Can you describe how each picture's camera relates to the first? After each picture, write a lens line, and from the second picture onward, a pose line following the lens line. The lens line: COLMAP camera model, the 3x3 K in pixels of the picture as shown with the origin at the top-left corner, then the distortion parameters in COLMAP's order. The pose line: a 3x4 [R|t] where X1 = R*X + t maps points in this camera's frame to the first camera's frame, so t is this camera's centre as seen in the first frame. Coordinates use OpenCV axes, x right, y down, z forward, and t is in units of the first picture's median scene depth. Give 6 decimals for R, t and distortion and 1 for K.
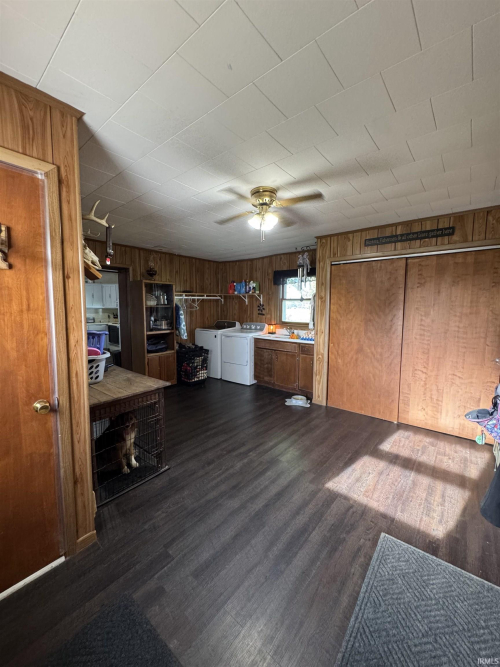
lens RADIAL K [[269.4, 0, 250.6], [0, 269.4, 331.5], [0, 0, 1]] dist [0.004777, 0.000452]
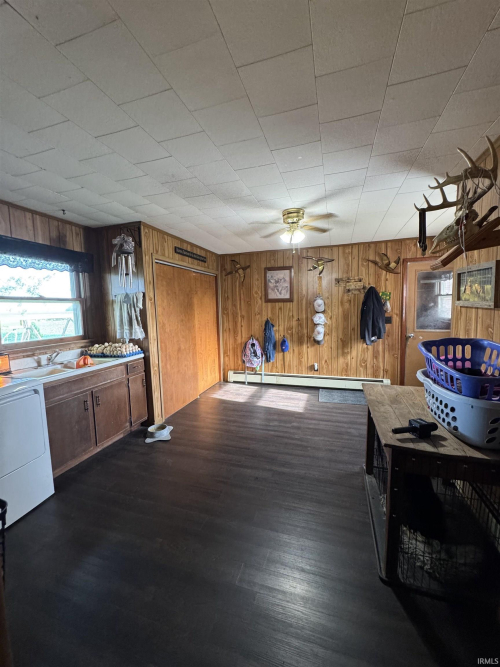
lens RADIAL K [[269.4, 0, 249.6], [0, 269.4, 334.1], [0, 0, 1]] dist [0.004777, 0.000452]
pose [[-0.375141, -0.094392, 0.922149, -0.920511], [0.101882, 0.984577, 0.142229, -0.153994], [-0.921352, 0.147307, -0.359739, 1.512022]]
